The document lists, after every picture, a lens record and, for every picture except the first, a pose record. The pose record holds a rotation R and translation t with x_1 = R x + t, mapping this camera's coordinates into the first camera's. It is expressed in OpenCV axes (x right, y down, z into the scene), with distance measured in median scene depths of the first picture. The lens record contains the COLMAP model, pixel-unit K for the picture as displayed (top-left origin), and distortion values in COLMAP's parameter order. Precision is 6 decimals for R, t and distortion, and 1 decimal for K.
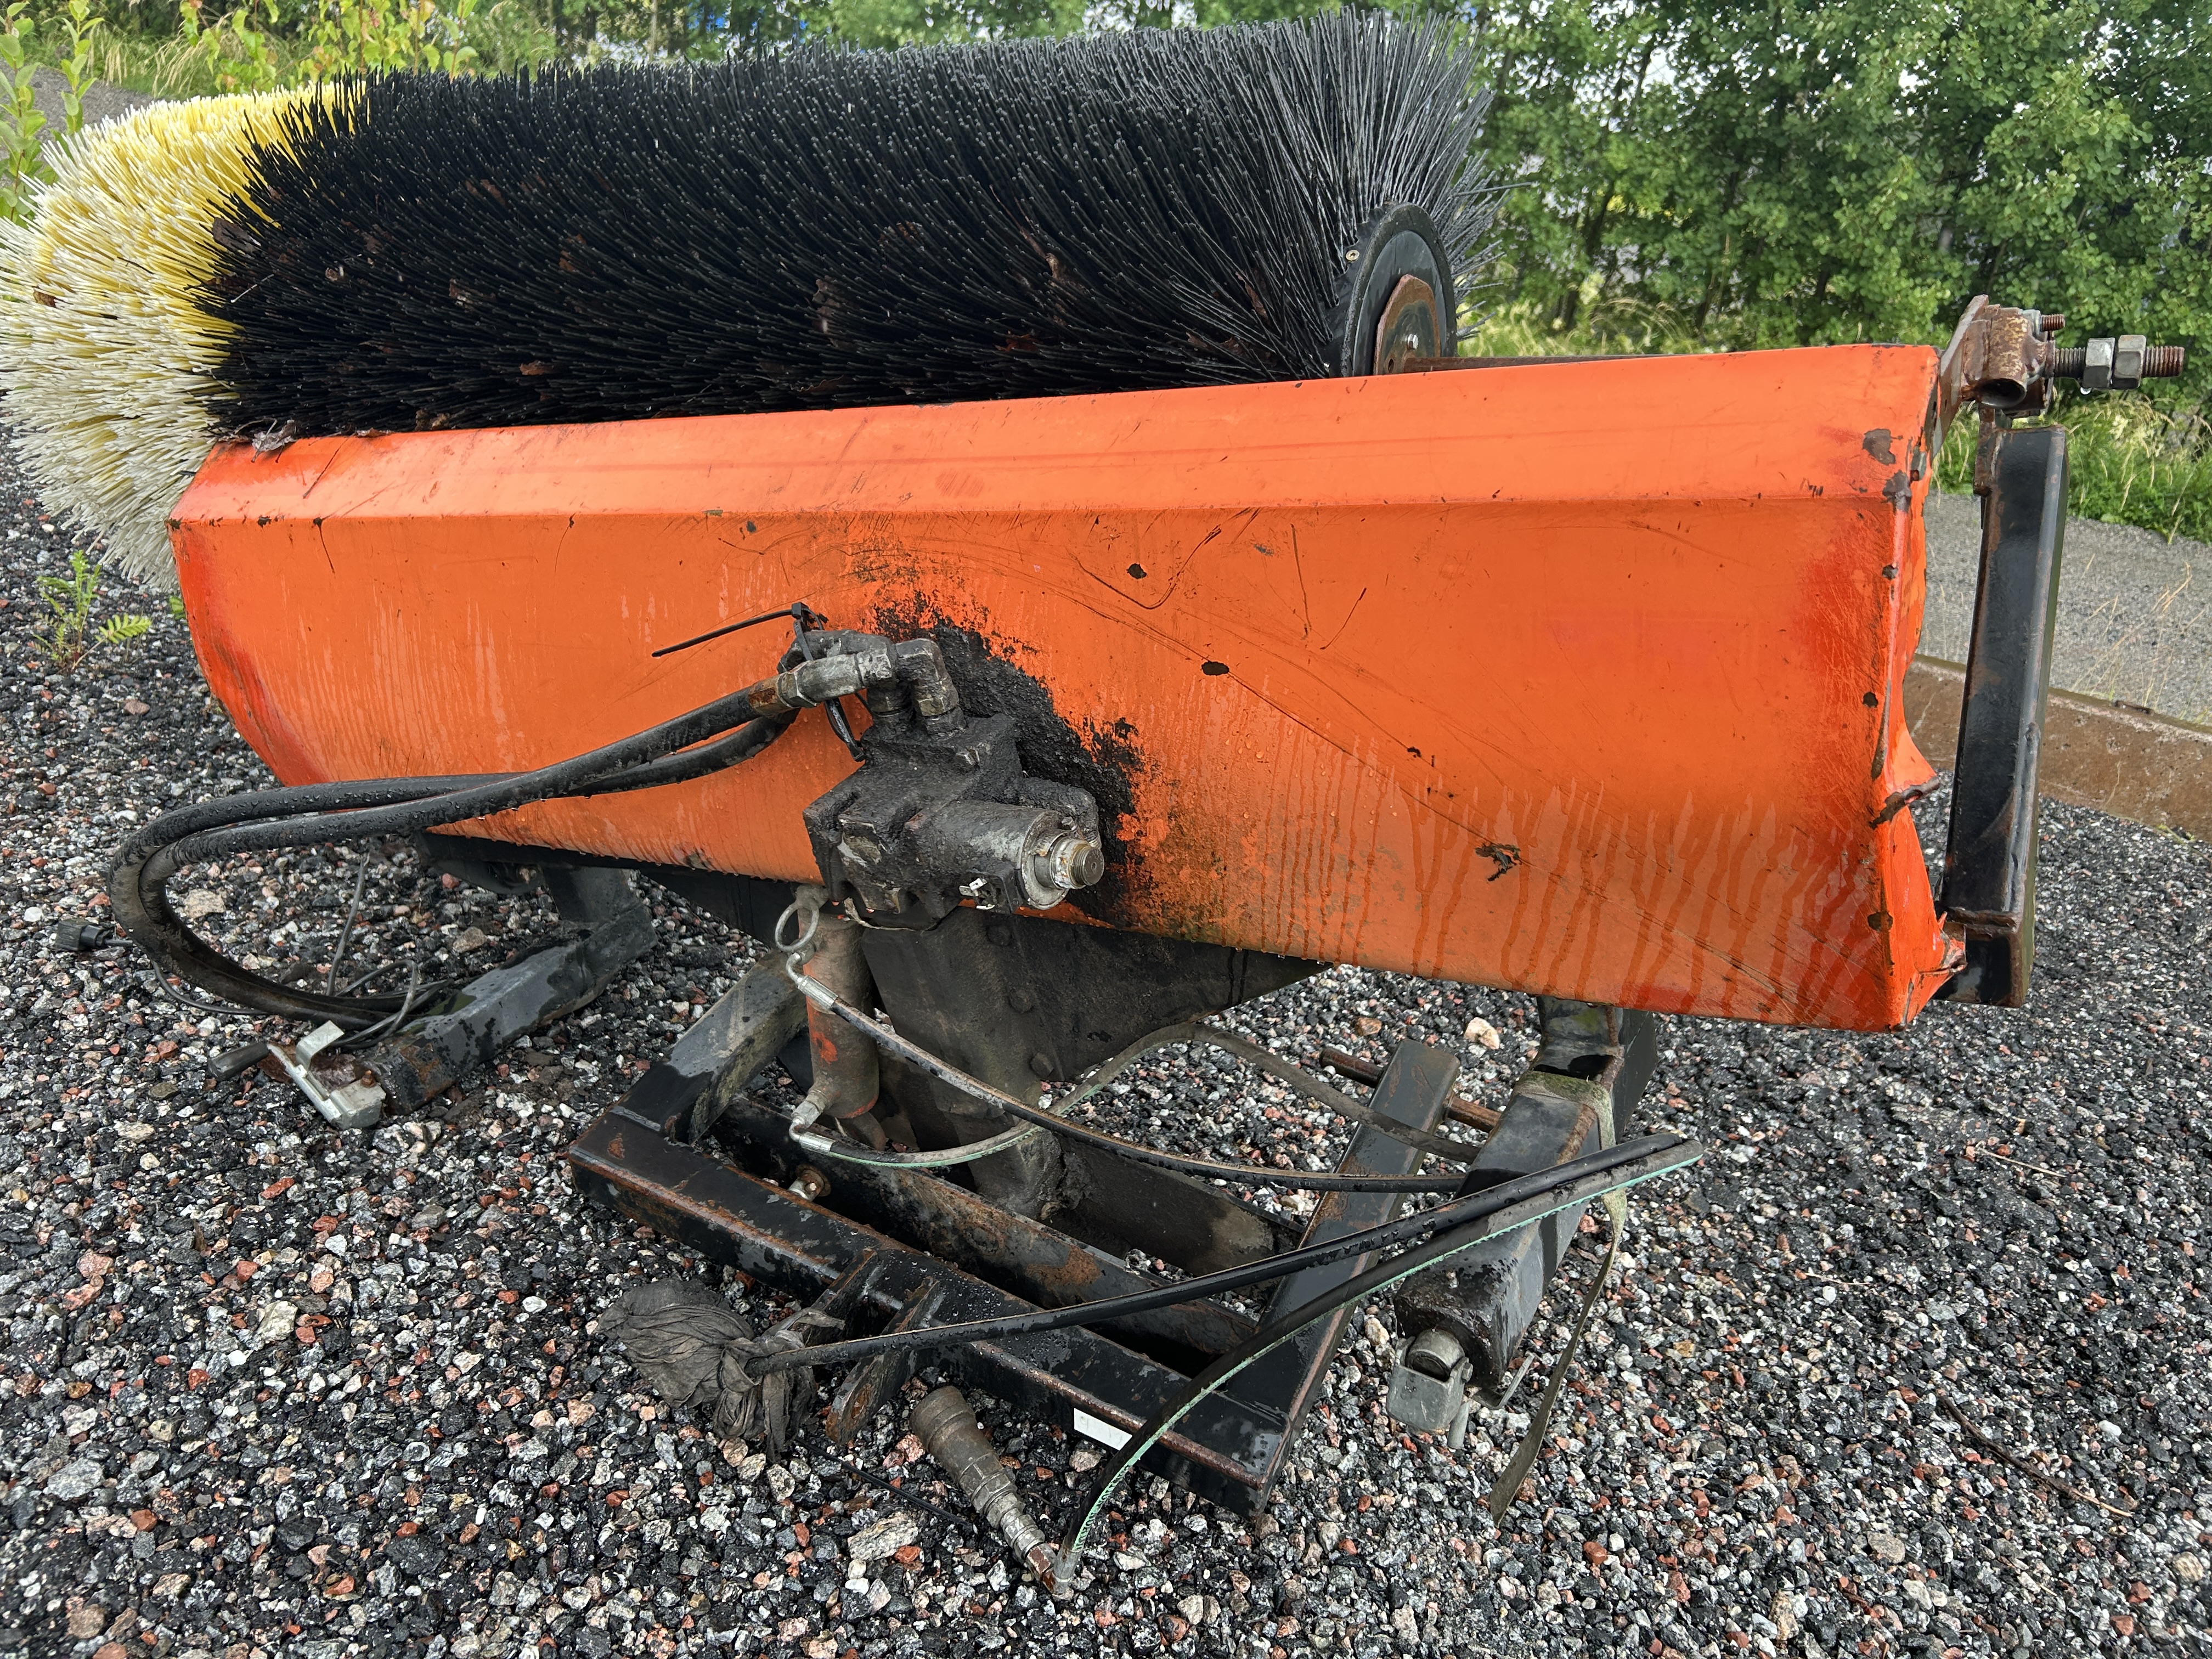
lens RADIAL K [[1689.8, 0, 1111.4], [0, 1689.8, 811.5], [0, 0, 1]] dist [0.038973, -0.046788]
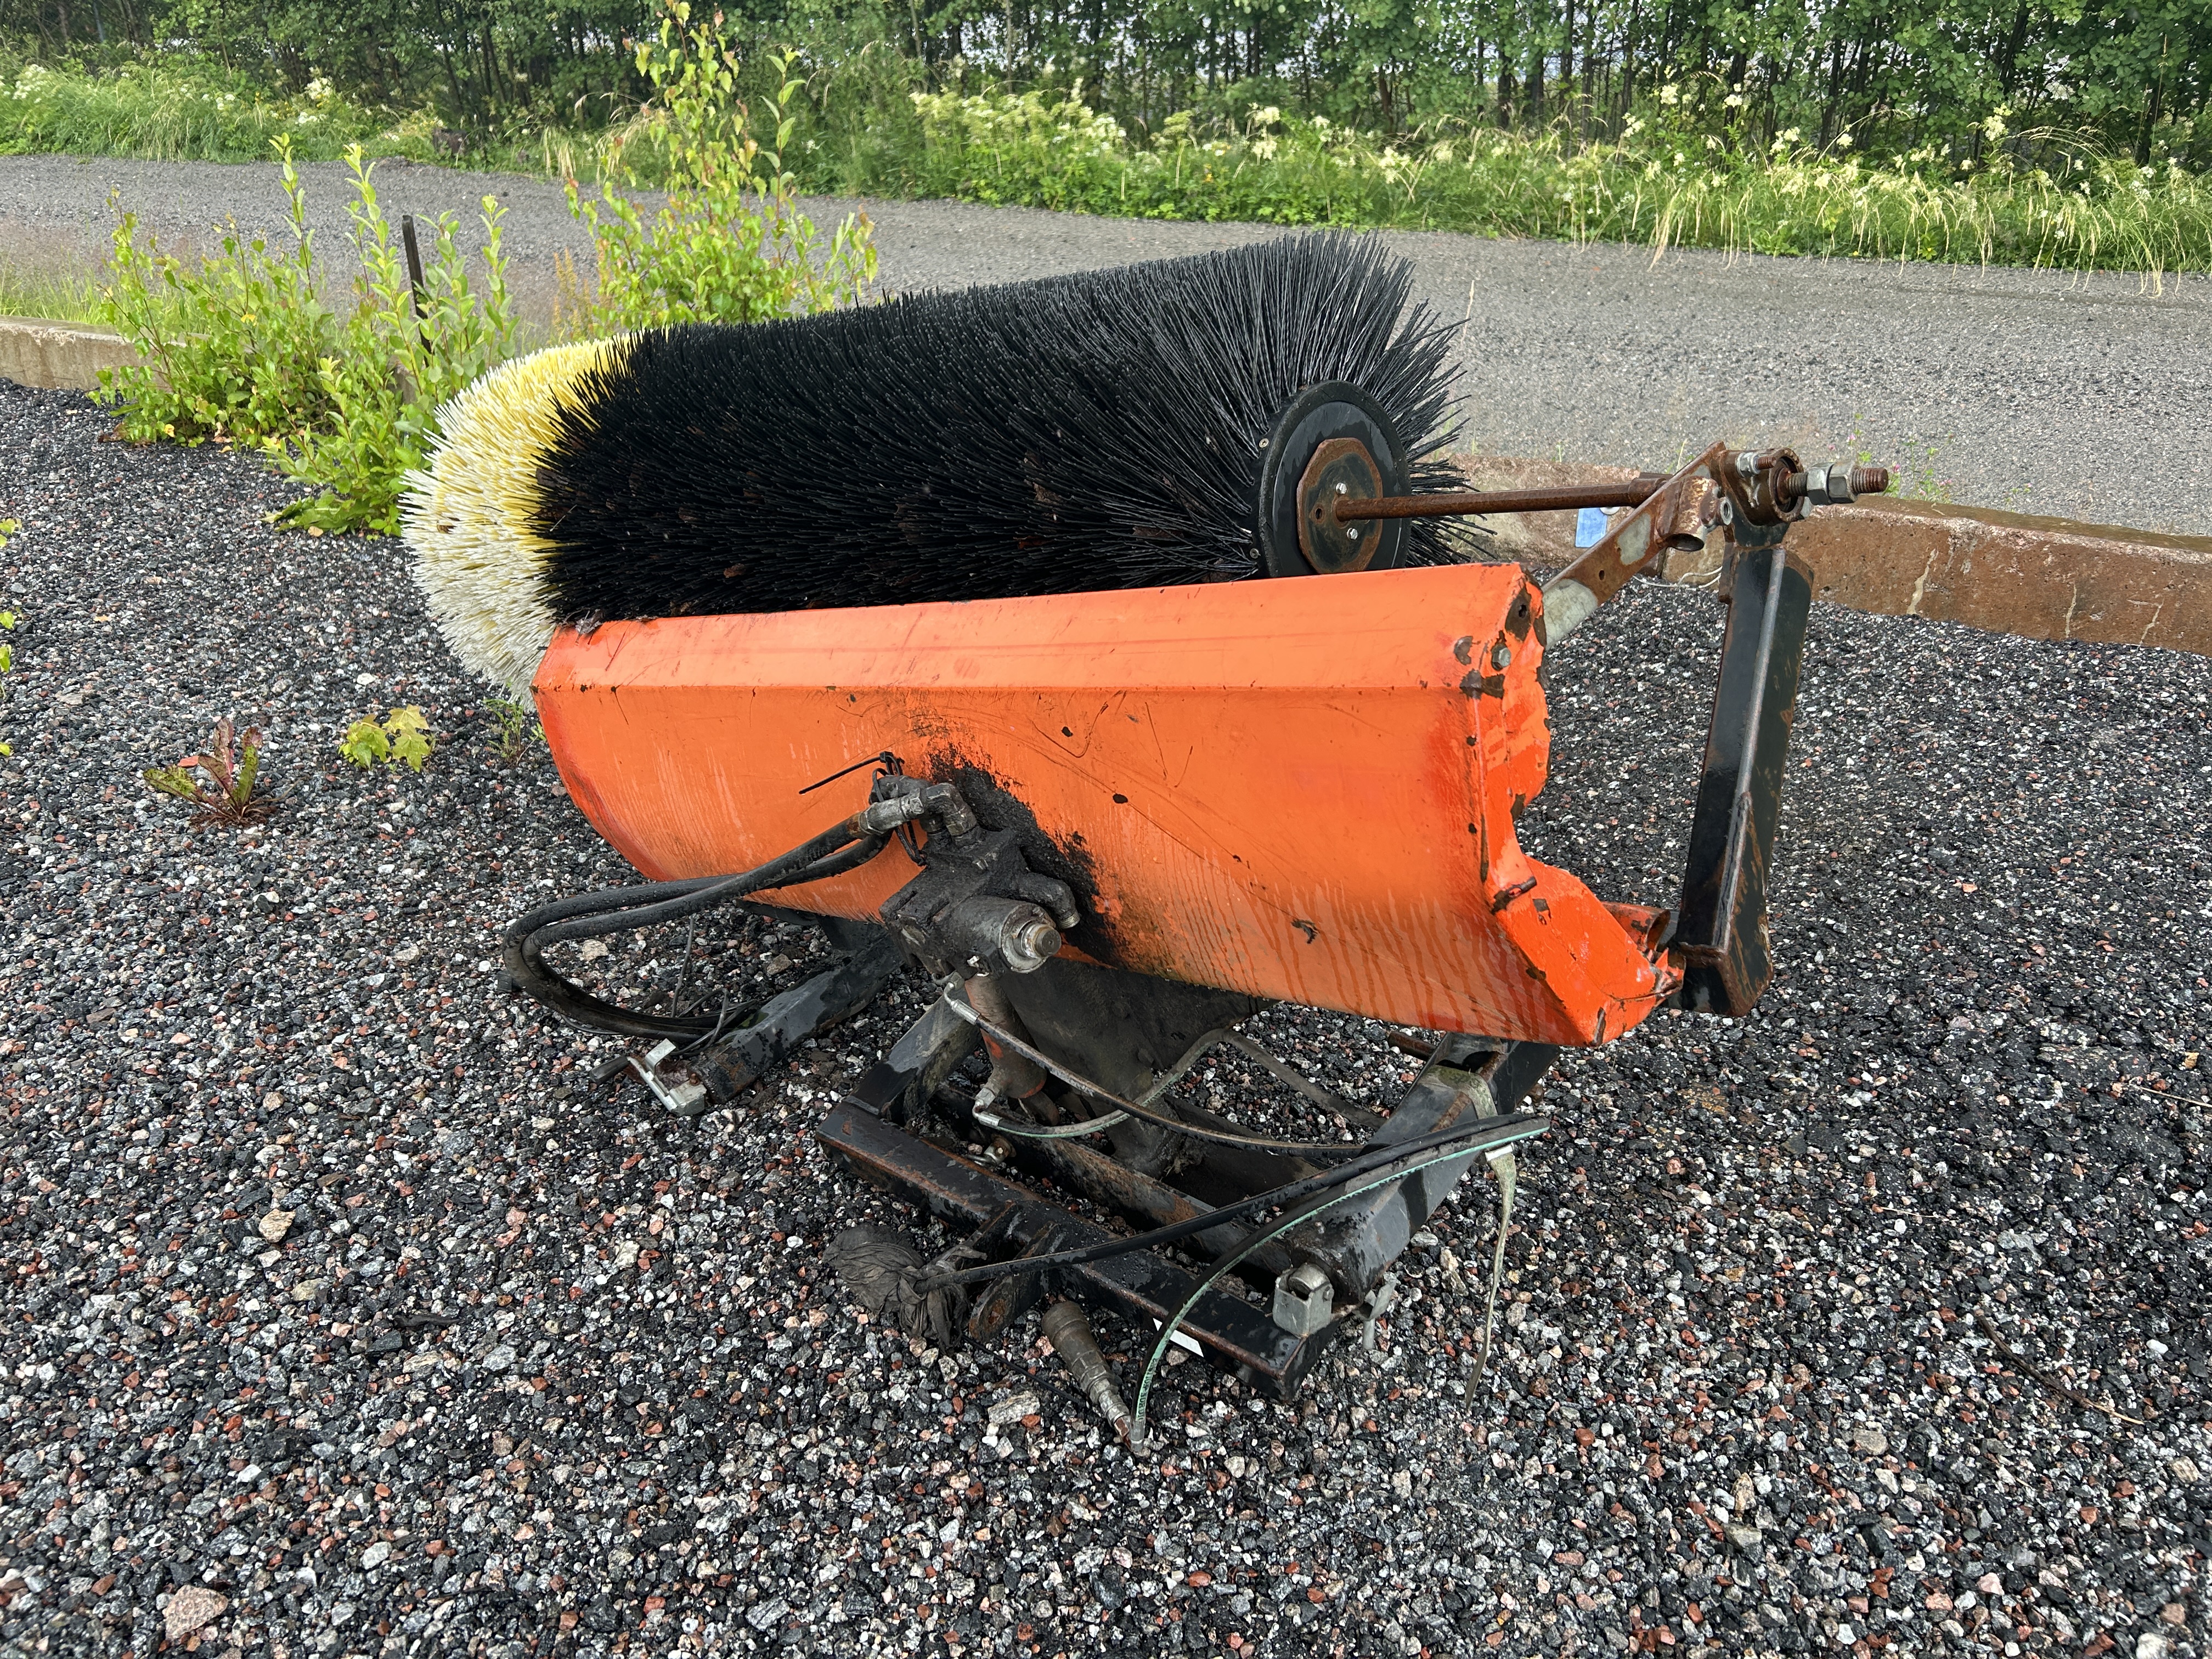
lens RADIAL K [[1689.8, 0, 1089.9], [0, 1689.8, 821.5], [0, 0, 1]] dist [0.038973, -0.046788]
pose [[0.958960, -0.071931, -0.274265, 0.329905], [0.085554, 0.995608, 0.038021, -0.095278], [0.270326, -0.059925, 0.960902, -0.279228]]
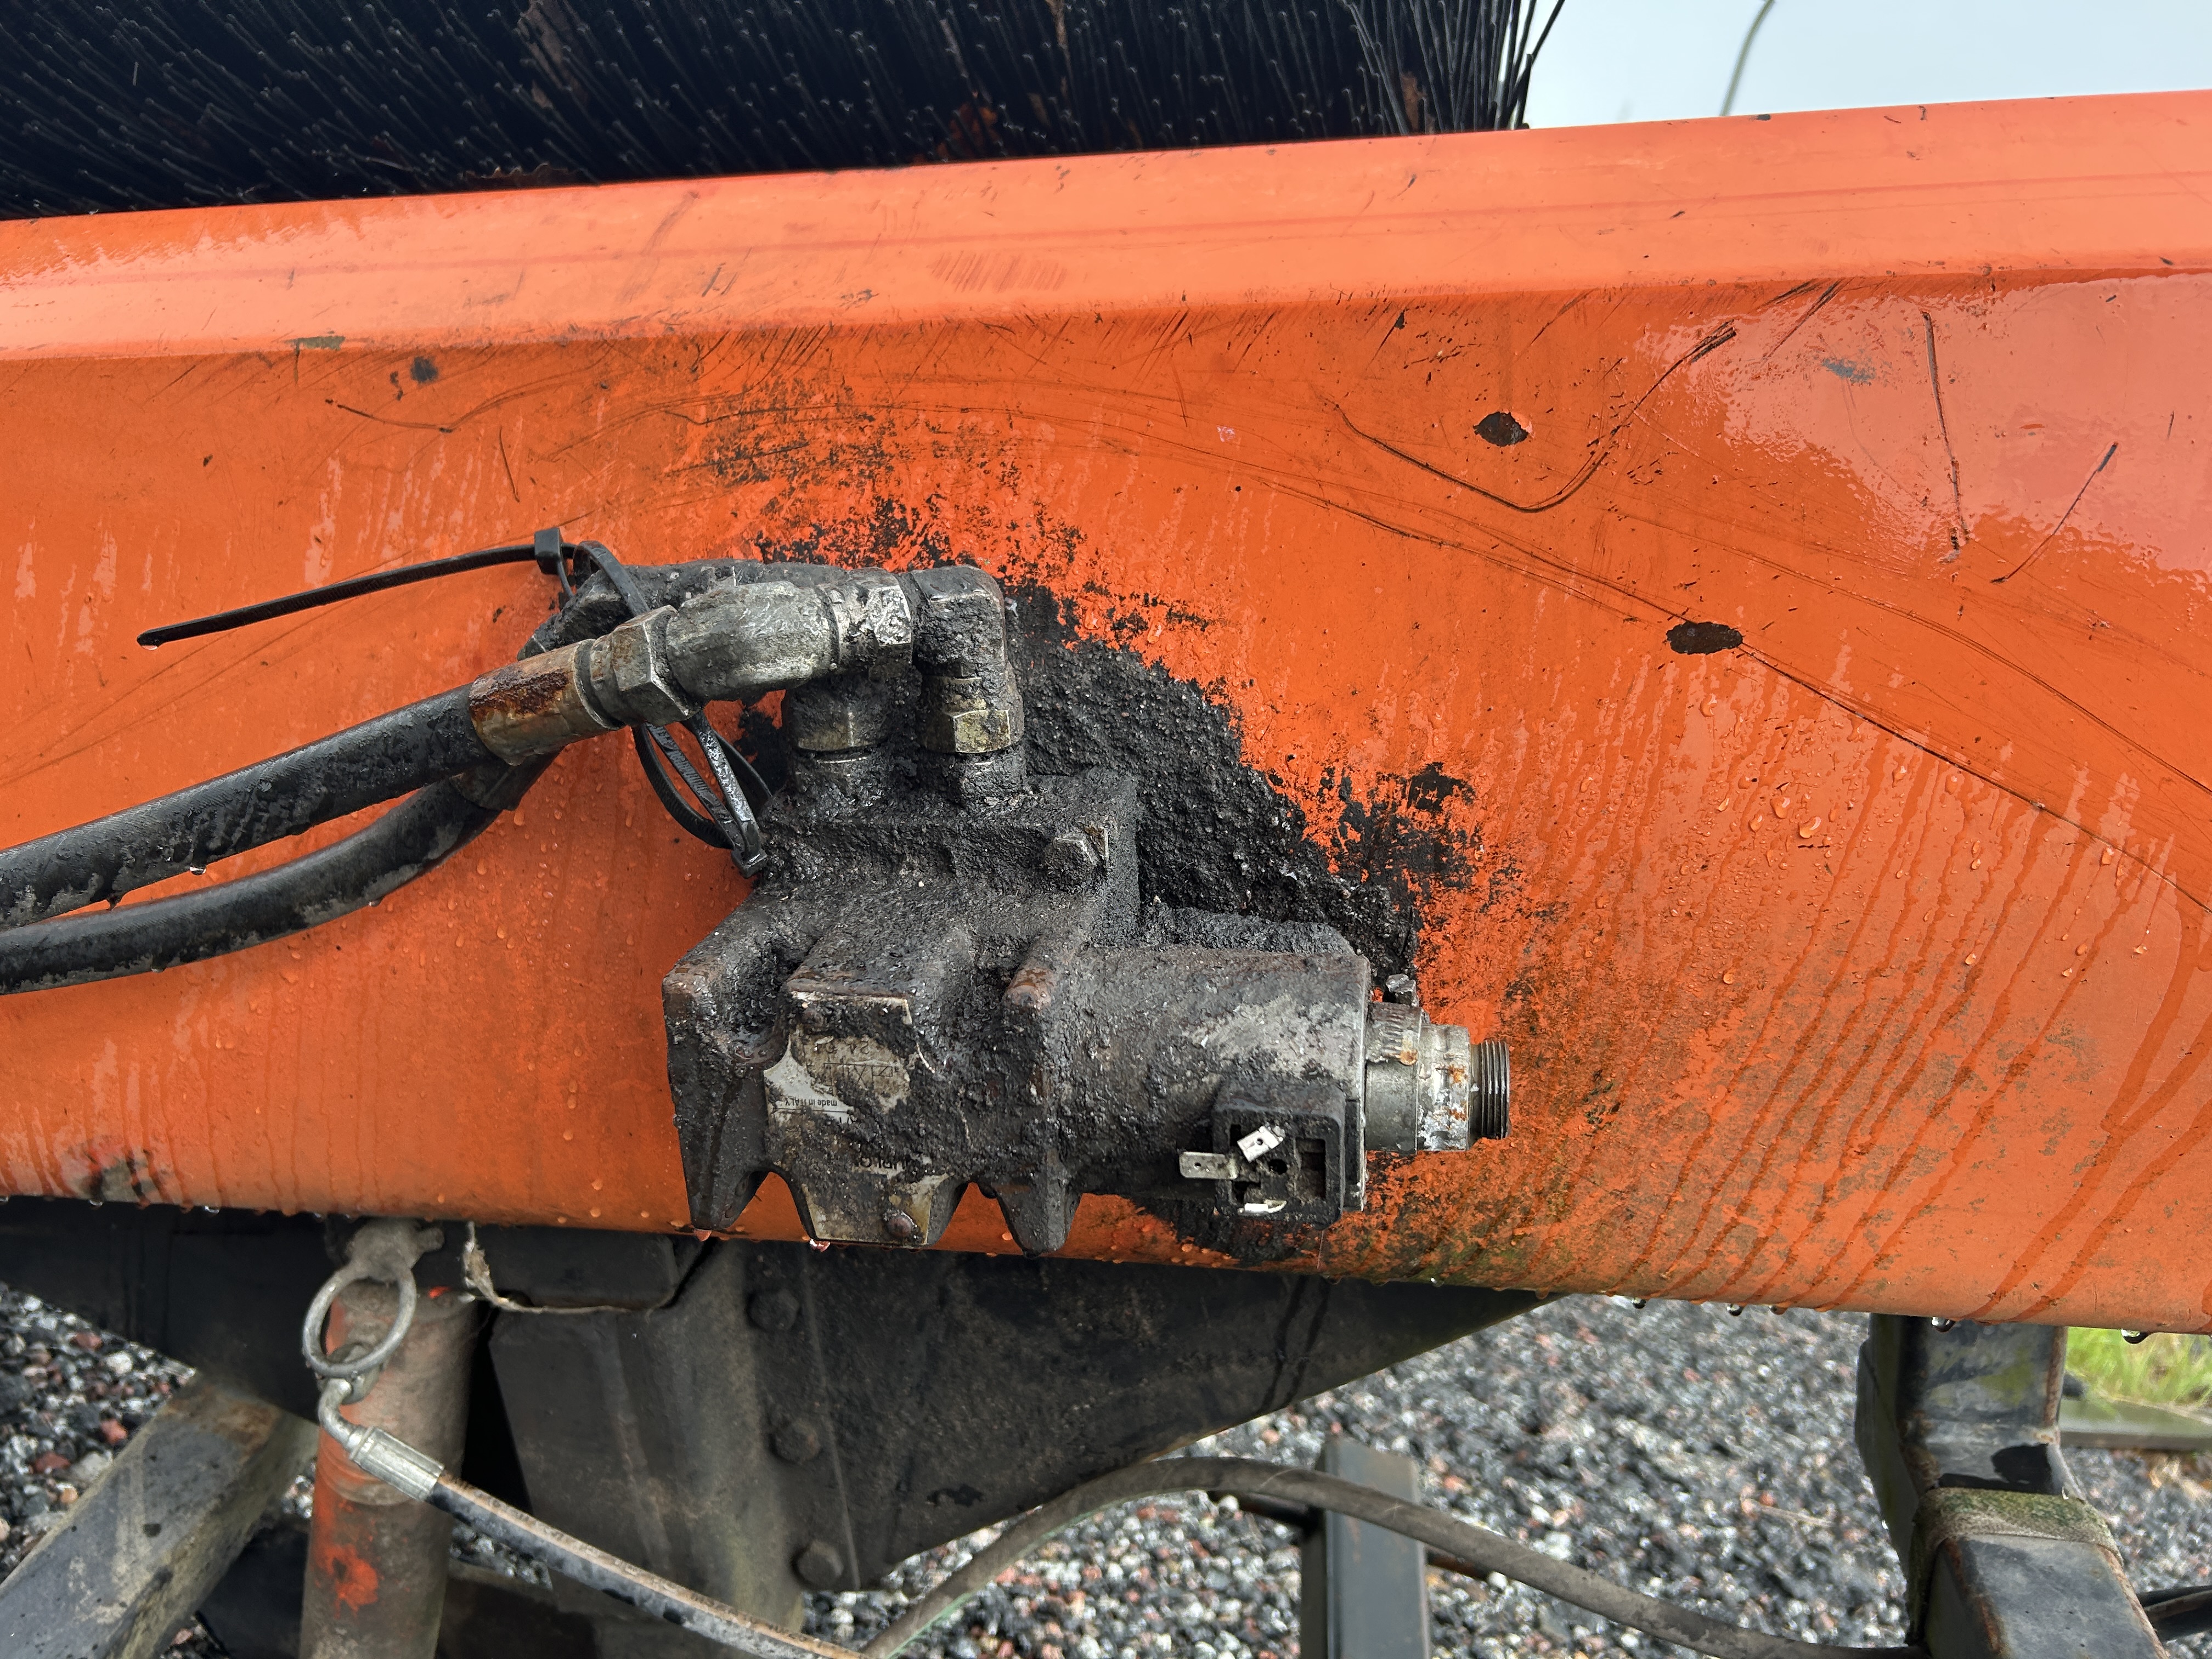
lens RADIAL K [[1689.8, 0, 1090.1], [0, 1689.8, 833.1], [0, 0, 1]] dist [0.038973, -0.046788]
pose [[0.922048, 0.039921, 0.385011, -0.203456], [0.035562, 0.981724, -0.186960, 0.034851], [-0.385438, 0.186078, 0.903777, 0.522181]]
